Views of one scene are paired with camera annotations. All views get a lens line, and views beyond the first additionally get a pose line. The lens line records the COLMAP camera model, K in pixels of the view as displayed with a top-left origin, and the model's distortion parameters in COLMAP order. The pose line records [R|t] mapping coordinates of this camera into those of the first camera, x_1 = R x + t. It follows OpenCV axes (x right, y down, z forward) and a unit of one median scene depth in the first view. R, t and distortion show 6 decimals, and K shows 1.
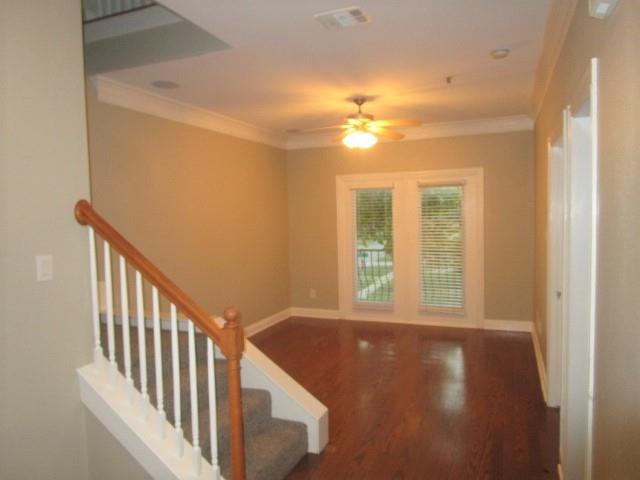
lens RADIAL K [[457.6, 0, 320.0], [0, 457.6, 240.0], [0, 0, 1]] dist [0.001078, 0.001092]
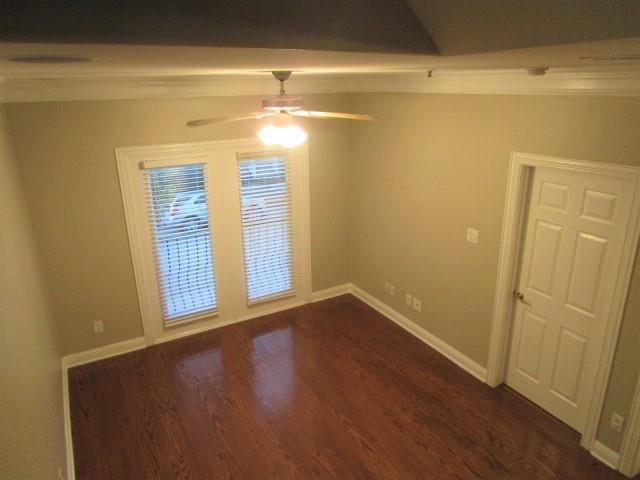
lens RADIAL K [[457.6, 0, 320.0], [0, 457.6, 240.0], [0, 0, 1]] dist [0.001078, 0.001092]
pose [[0.620246, -0.239361, 0.746995, -0.314624], [0.049150, 0.962293, 0.267539, -0.186070], [-0.782866, -0.129225, 0.608623, 0.396398]]
